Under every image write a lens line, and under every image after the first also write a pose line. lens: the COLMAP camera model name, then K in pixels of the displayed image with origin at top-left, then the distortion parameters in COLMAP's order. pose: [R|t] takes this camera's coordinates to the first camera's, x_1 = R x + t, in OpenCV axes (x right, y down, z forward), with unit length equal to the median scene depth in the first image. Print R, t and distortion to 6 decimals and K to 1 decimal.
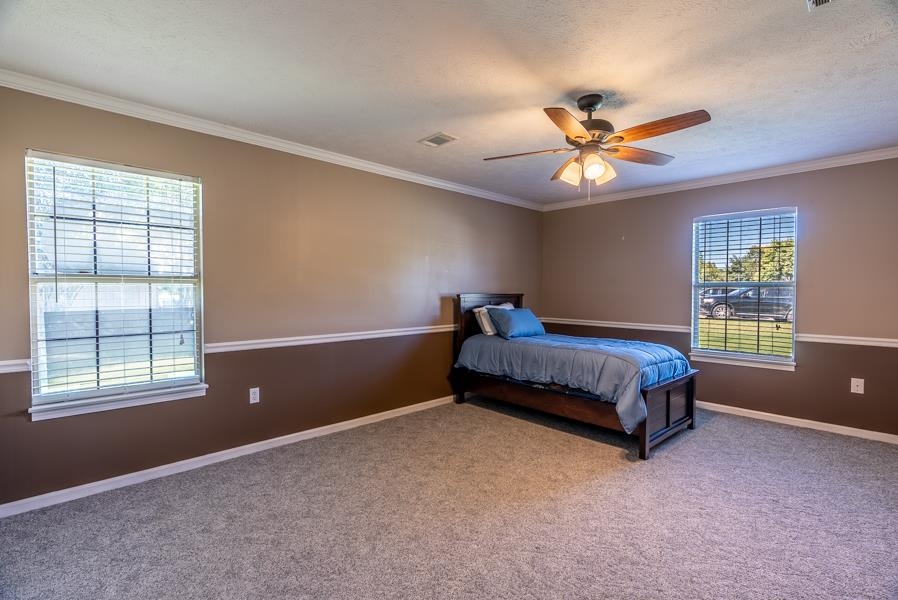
lens RADIAL K [[410.7, 0, 450.1], [0, 410.7, 298.2], [0, 0, 1]] dist [-0.009647, 0.002179]
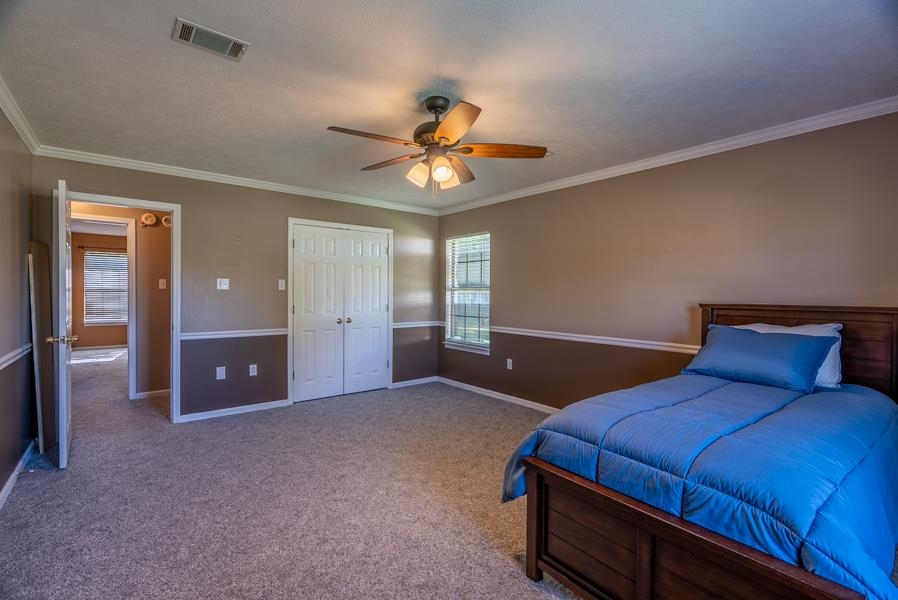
lens RADIAL K [[410.7, 0, 449.7], [0, 410.7, 299.0], [0, 0, 1]] dist [-0.009647, 0.002179]
pose [[-0.082914, 0.012130, -0.996483, 1.286701], [-0.031766, 0.999386, 0.014808, -0.024078], [0.996050, 0.032882, -0.082478, 1.090724]]
